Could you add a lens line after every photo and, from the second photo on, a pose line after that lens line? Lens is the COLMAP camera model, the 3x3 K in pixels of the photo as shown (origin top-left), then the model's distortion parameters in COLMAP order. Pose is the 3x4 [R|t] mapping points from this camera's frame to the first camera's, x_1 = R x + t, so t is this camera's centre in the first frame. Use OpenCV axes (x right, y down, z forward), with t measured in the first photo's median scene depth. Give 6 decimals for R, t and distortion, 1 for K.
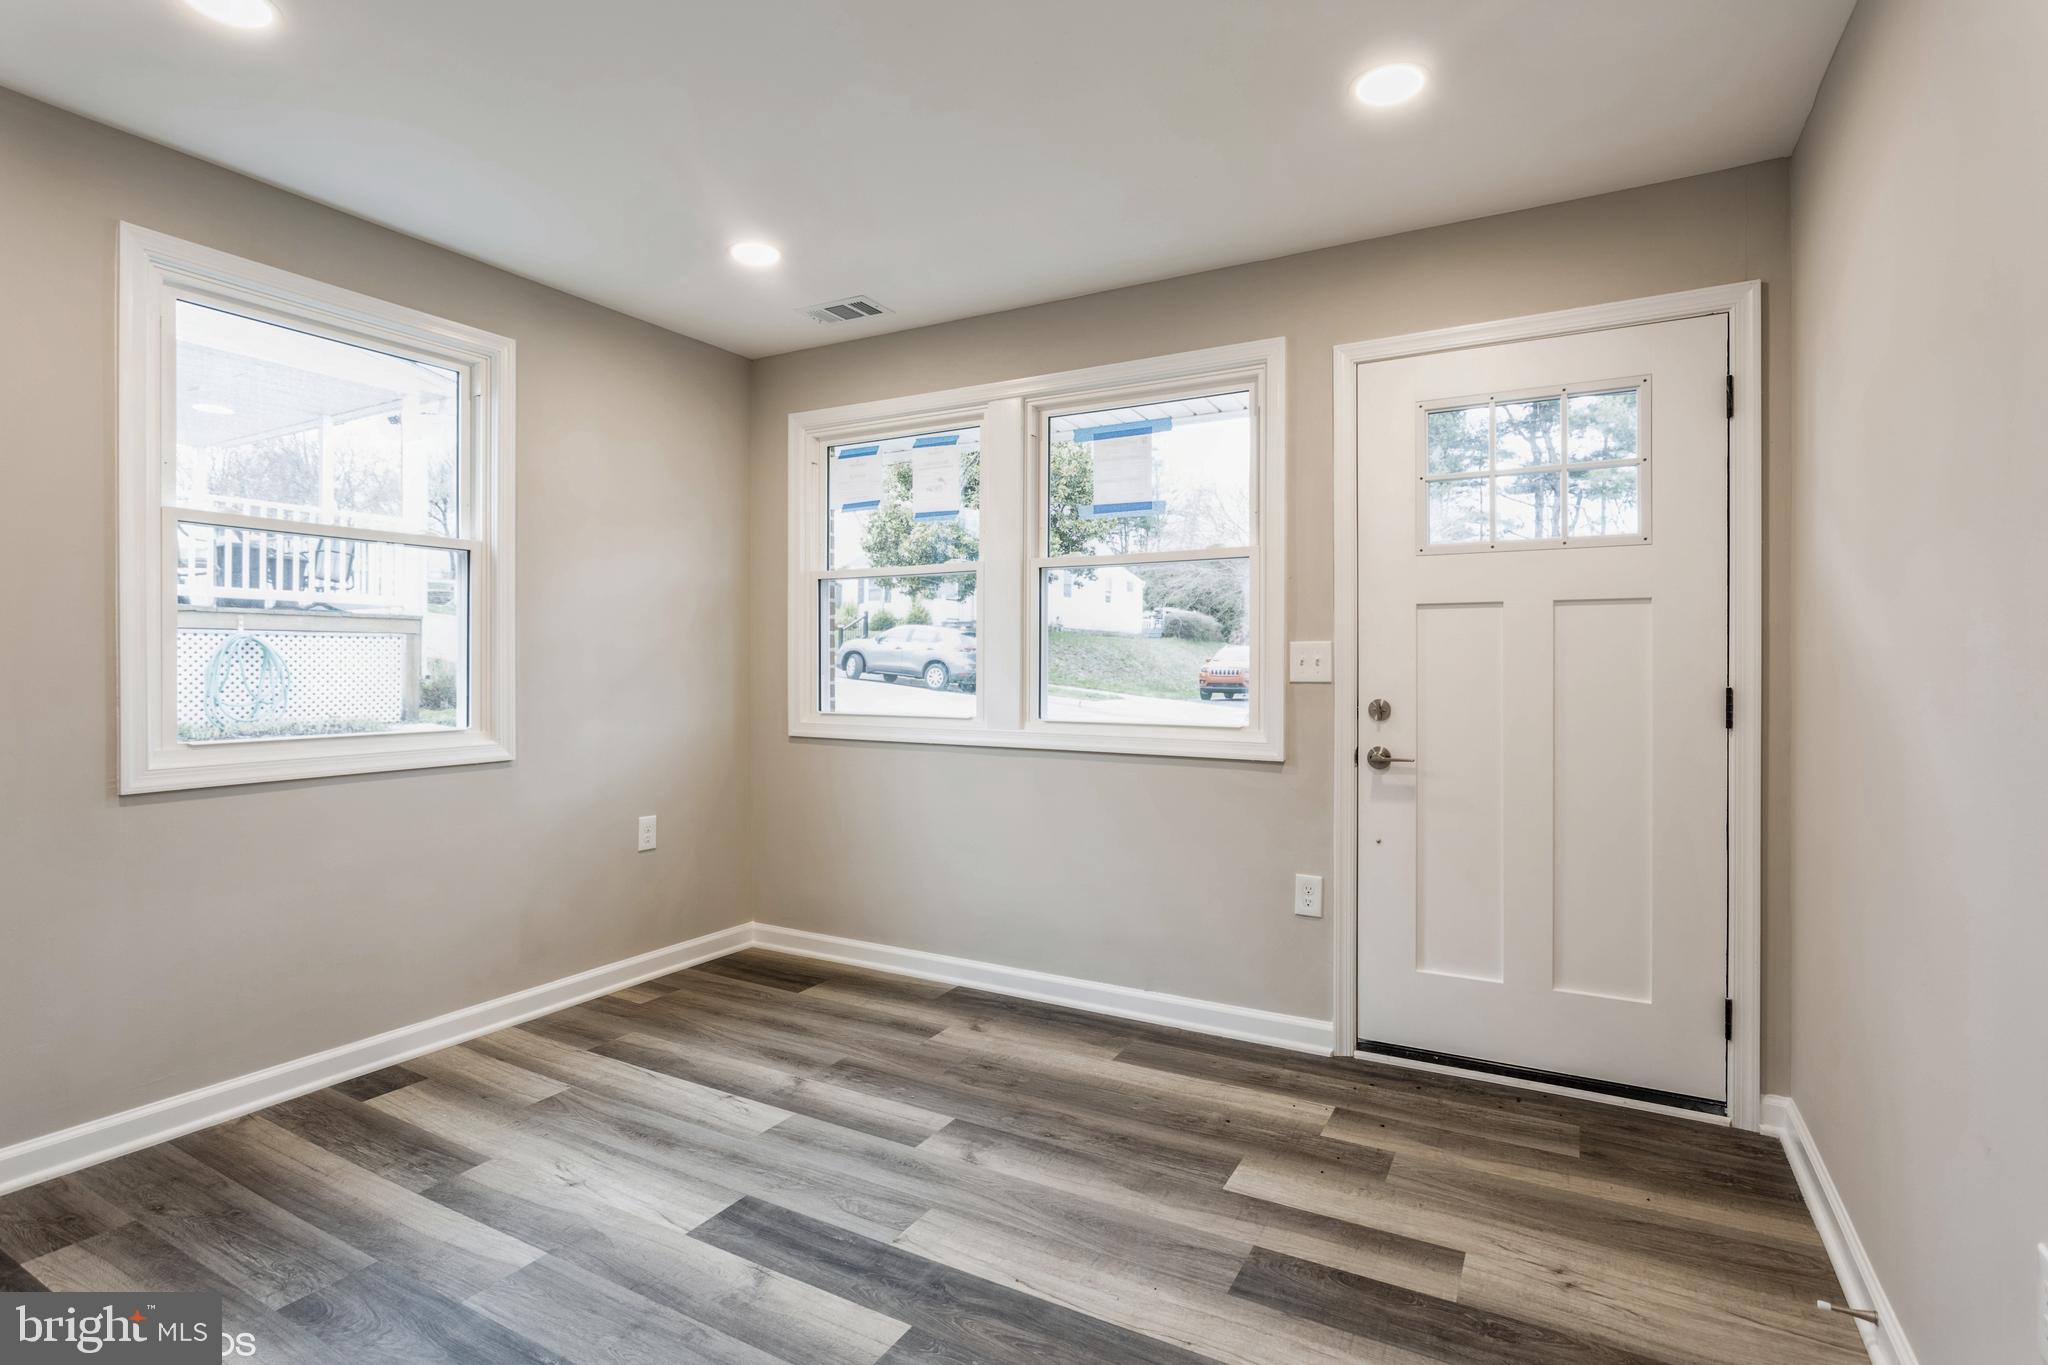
lens RADIAL K [[1004.5, 0, 1023.8], [0, 1004.5, 646.8], [0, 0, 1]] dist [0.000328, -0.000079]
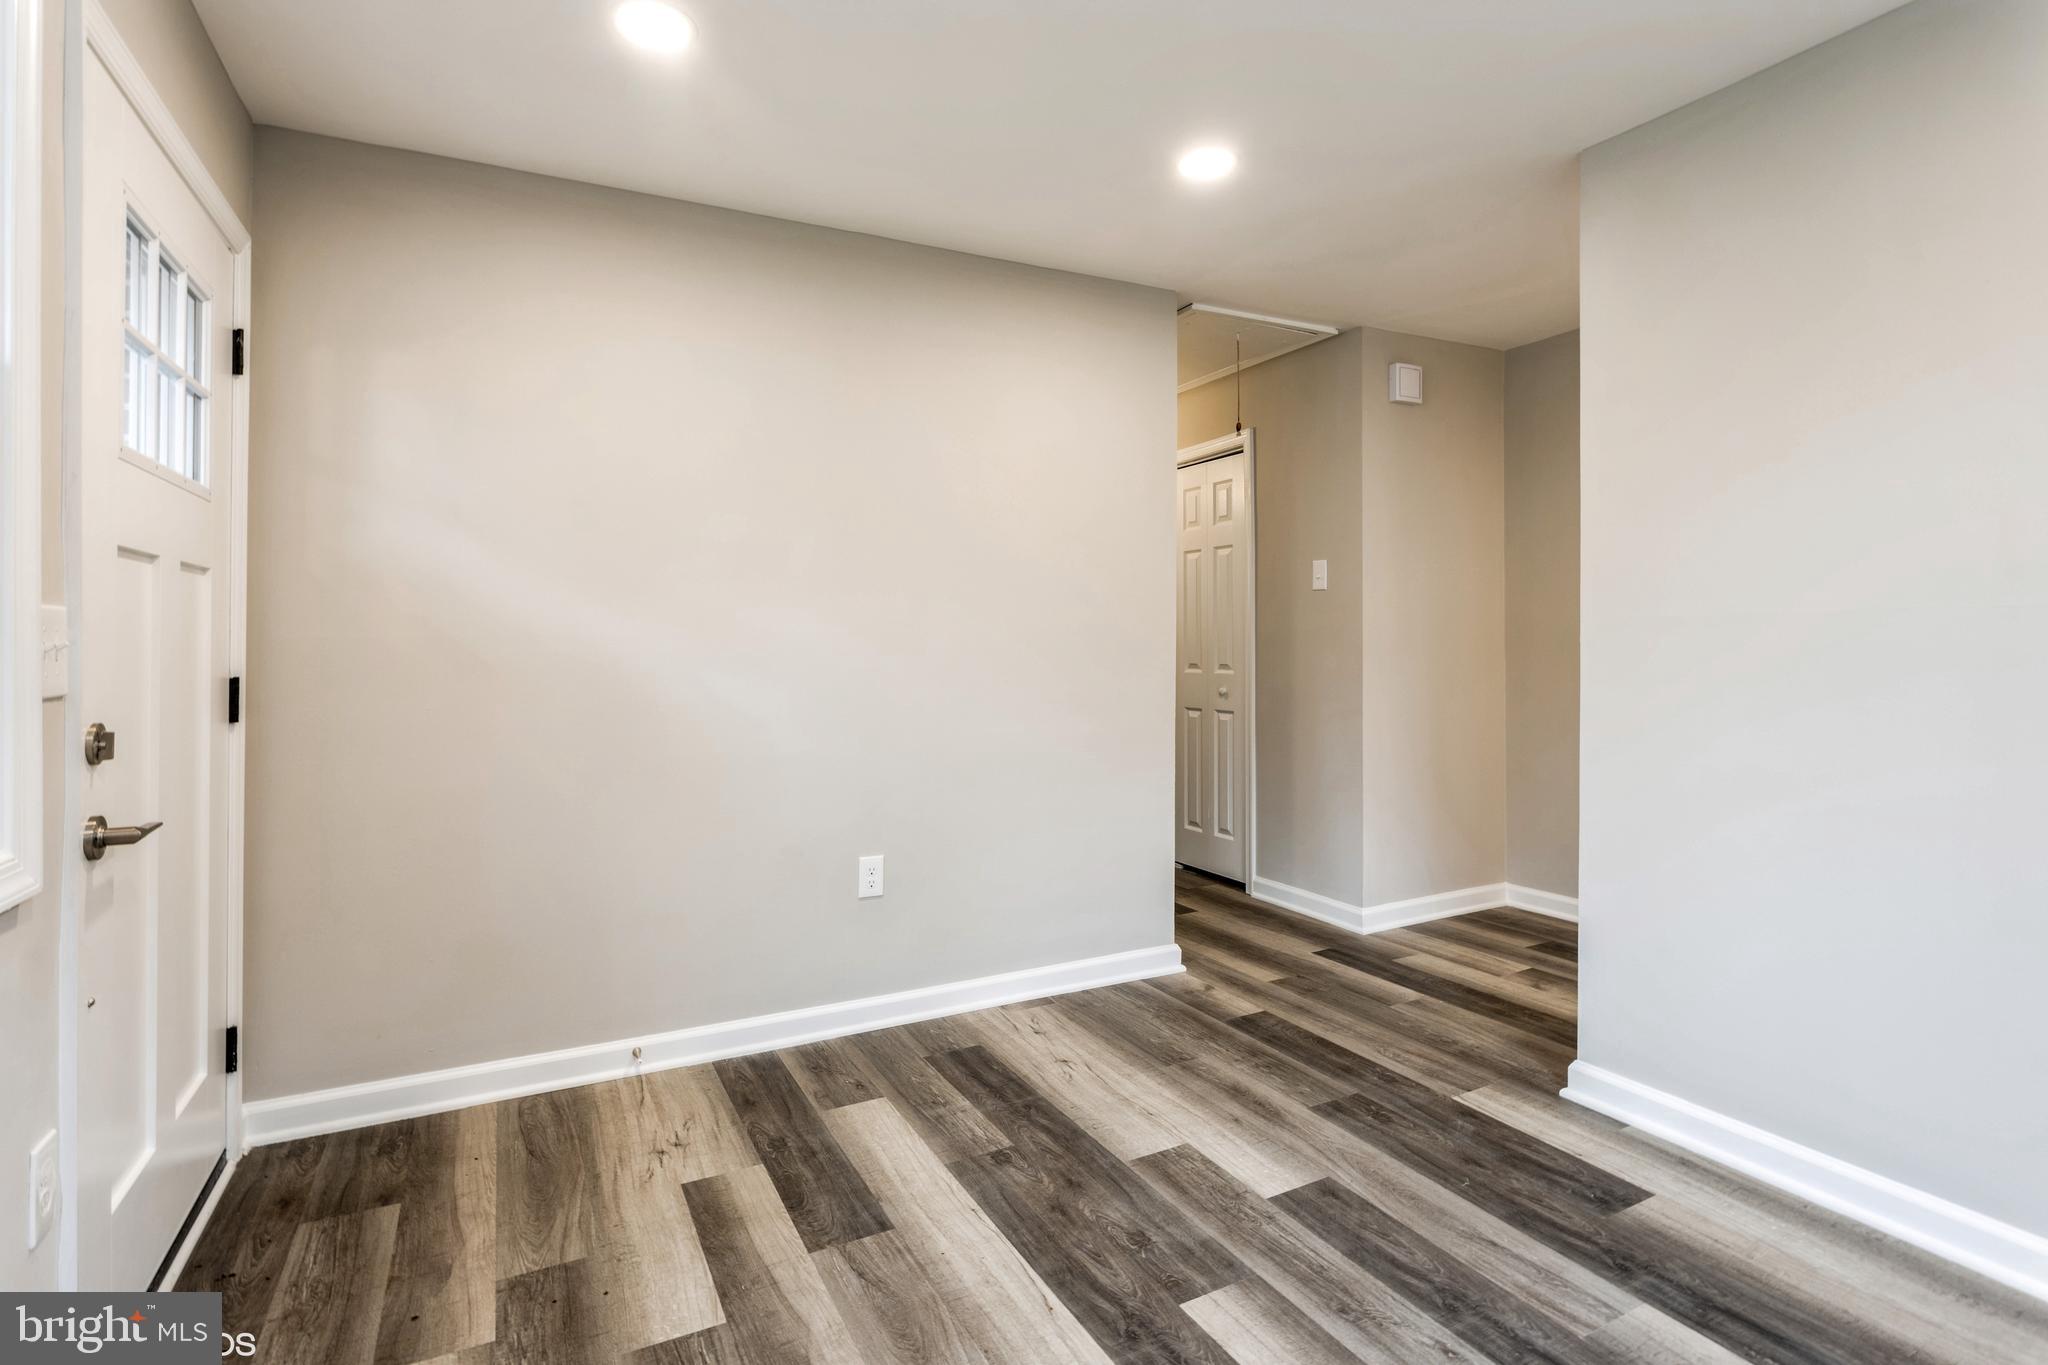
lens RADIAL K [[1004.5, 0, 1023.8], [0, 1004.5, 646.8], [0, 0, 1]] dist [0.000328, -0.000079]
pose [[-0.836338, 0.004719, 0.548194, -0.469559], [0.001942, 0.999982, -0.005646, 0.025079], [-0.548211, -0.003657, -0.836332, 1.695612]]
